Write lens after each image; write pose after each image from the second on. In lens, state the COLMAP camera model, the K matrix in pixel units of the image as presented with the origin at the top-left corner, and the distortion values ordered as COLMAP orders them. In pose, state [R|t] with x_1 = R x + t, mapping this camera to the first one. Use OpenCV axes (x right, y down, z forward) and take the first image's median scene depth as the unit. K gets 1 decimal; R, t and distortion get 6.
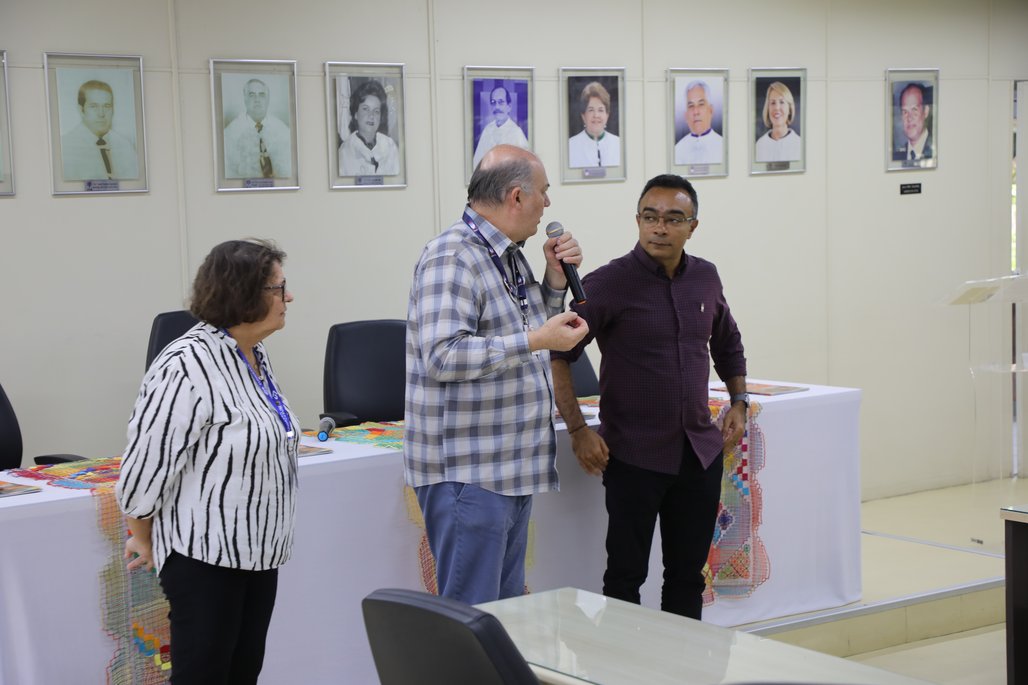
lens RADIAL K [[1924.0, 0, 504.8], [0, 1924.0, 342.4], [0, 0, 1]] dist [0.348418, -0.058207]
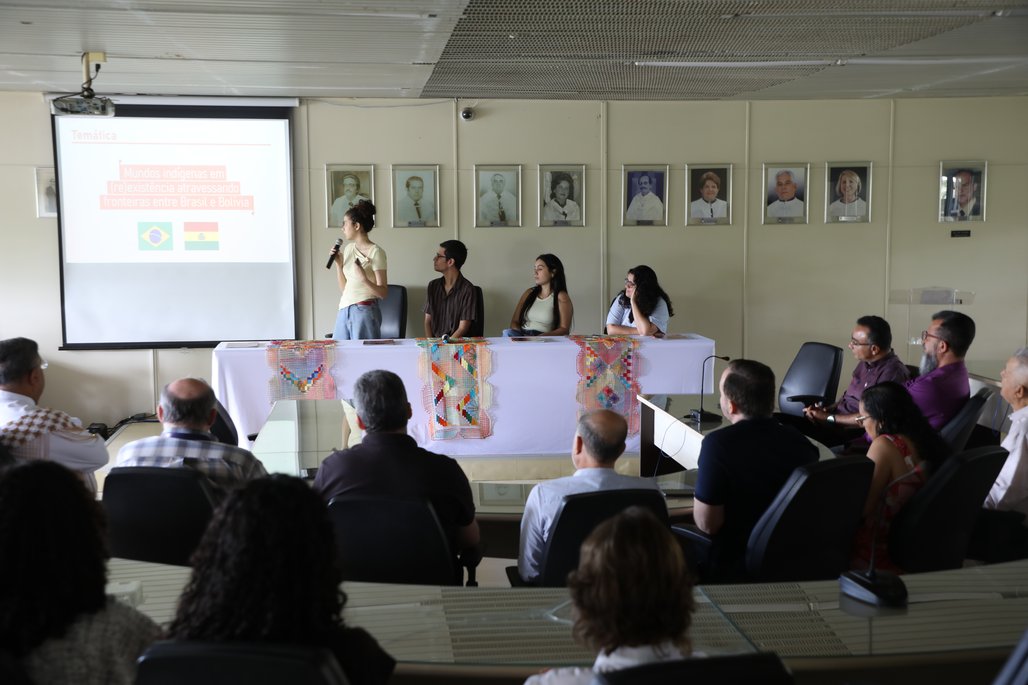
lens RADIAL K [[1323.2, 0, 514.0], [0, 1323.2, 342.5], [0, 0, 1]] dist [0.153631, 0.024712]
pose [[0.849814, 0.073489, -0.521935, 0.584740], [-0.062337, 0.997296, 0.038922, -0.010774], [0.523384, -0.000541, 0.852097, -0.180830]]
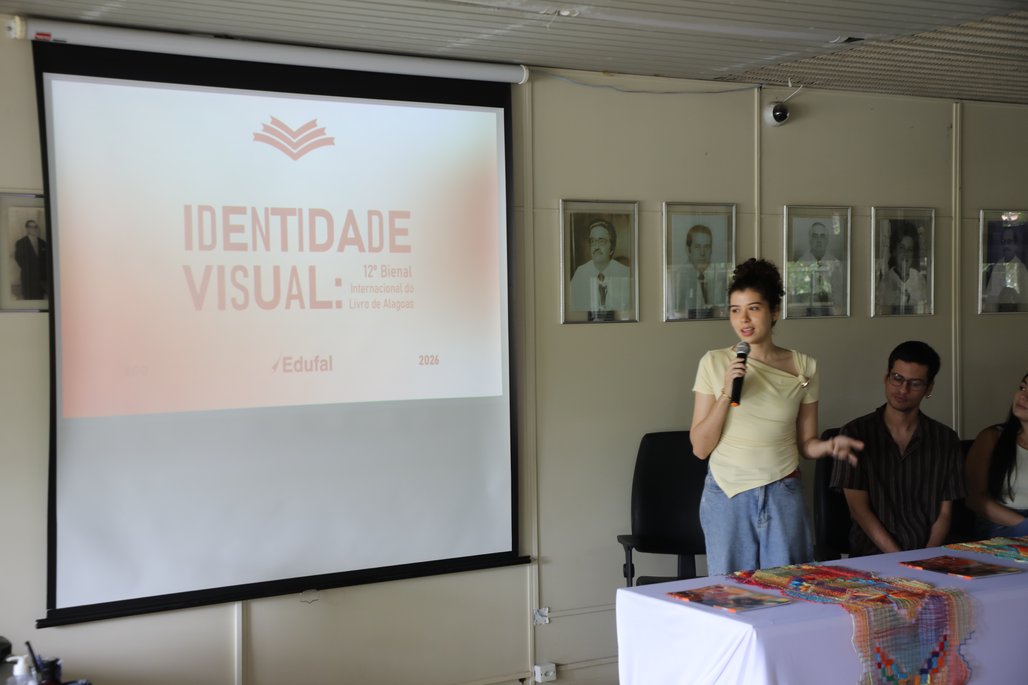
lens RADIAL K [[1420.5, 0, 514.0], [0, 1420.5, 342.5], [0, 0, 1]] dist [0.244663, -0.351756]
pose [[0.991596, 0.014264, -0.128585, -0.179725], [-0.021805, 0.998112, -0.057425, -0.010253], [0.127523, 0.059746, 0.990034, 0.125791]]
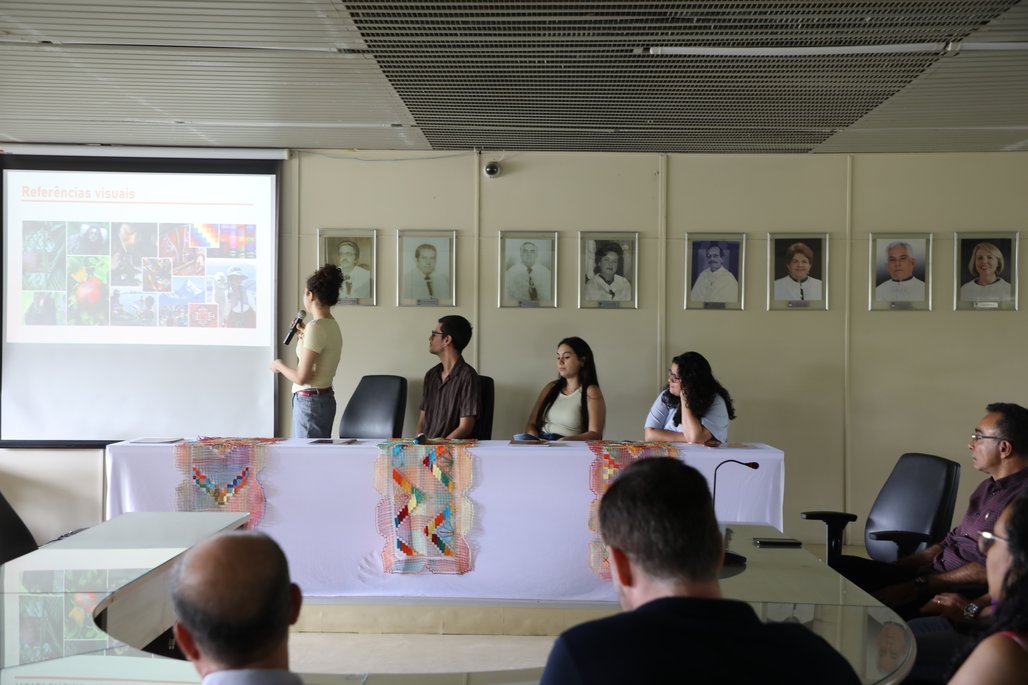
lens RADIAL K [[1265.3, 0, 514.0], [0, 1265.3, 342.5], [0, 0, 1]] dist [0.157082, 0.004480]
pose [[0.772947, 0.031963, -0.633665, 0.510749], [-0.085773, 0.994826, -0.054446, 0.010639], [0.628646, 0.096436, 0.771689, 0.142967]]
